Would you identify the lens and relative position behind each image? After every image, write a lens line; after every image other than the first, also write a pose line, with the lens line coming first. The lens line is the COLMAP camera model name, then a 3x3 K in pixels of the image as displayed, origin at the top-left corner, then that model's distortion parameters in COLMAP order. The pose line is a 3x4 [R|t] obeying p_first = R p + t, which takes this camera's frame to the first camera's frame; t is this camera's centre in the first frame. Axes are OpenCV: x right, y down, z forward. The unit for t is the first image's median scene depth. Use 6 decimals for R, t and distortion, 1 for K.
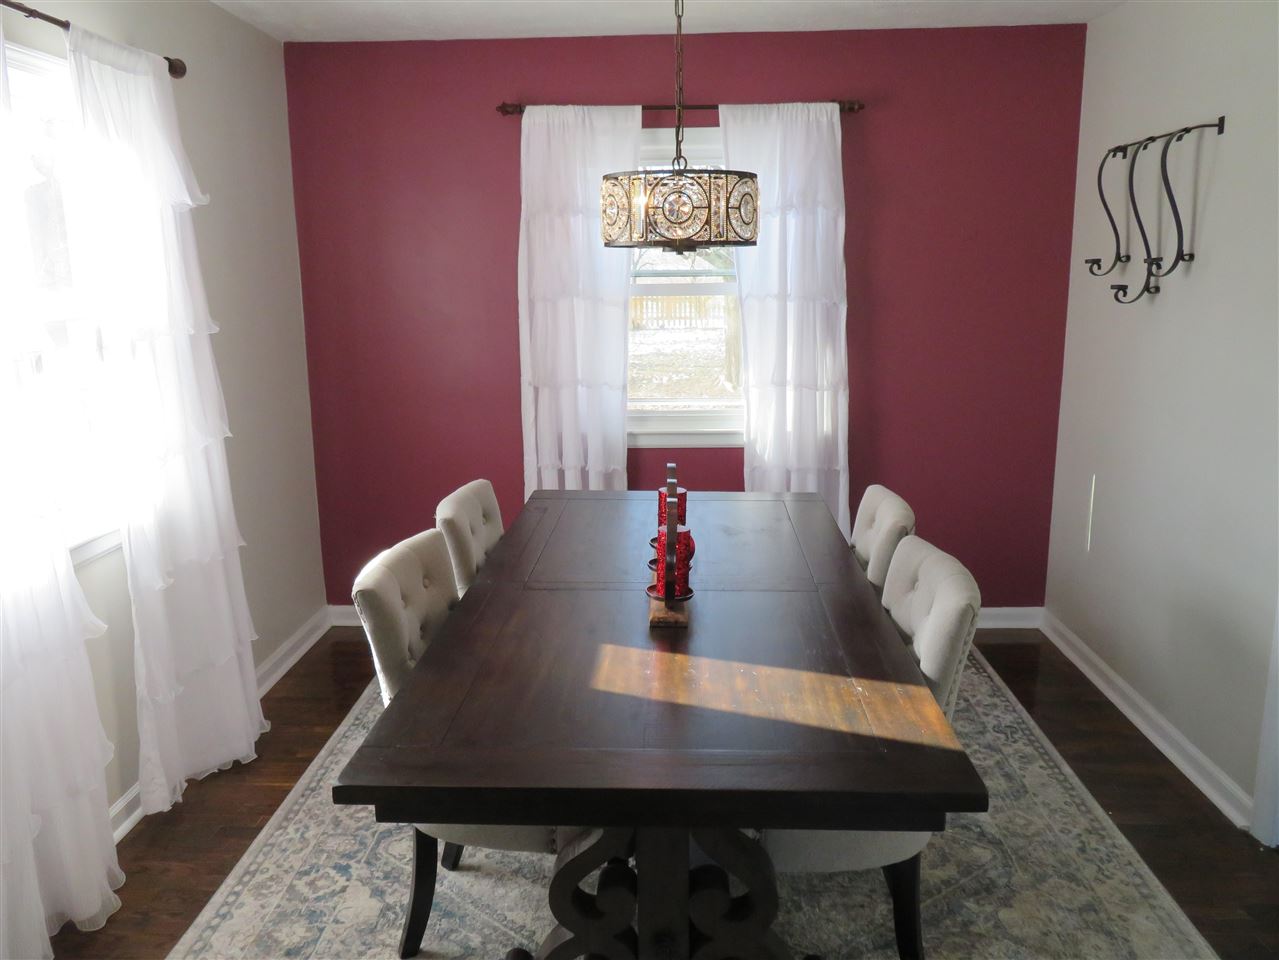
lens RADIAL K [[967.1, 0, 639.5], [0, 967.1, 480.0], [0, 0, 1]] dist [-0.014384, -0.001466]
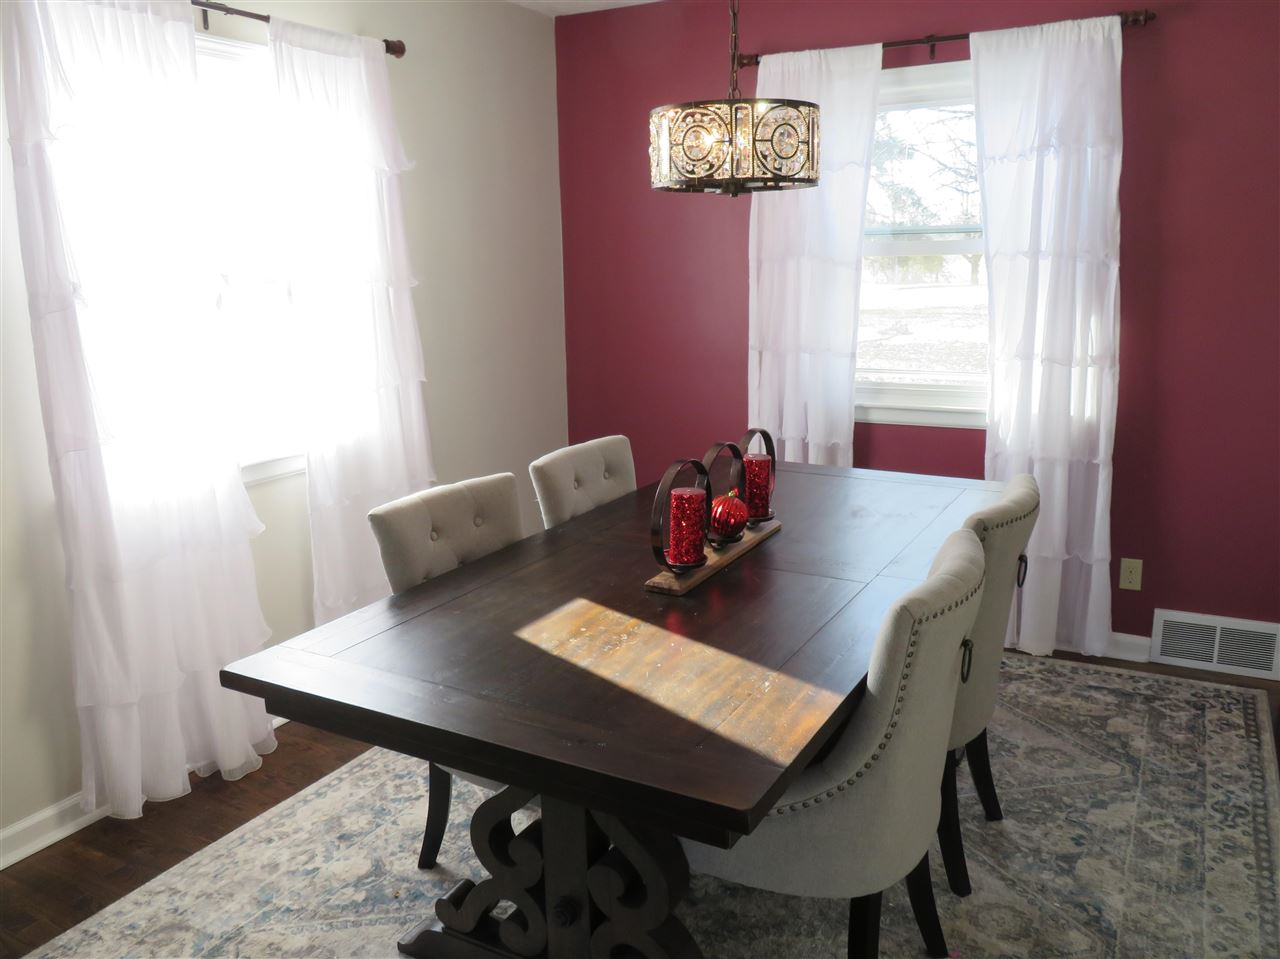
lens RADIAL K [[988.6, 0, 640.0], [0, 988.6, 479.5], [0, 0, 1]] dist [-0.016583, 0.005449]
pose [[0.894557, 0.090077, -0.437783, 0.249366], [-0.082541, 0.995928, 0.036257, 0.005023], [0.439266, 0.003701, 0.898349, 0.074823]]
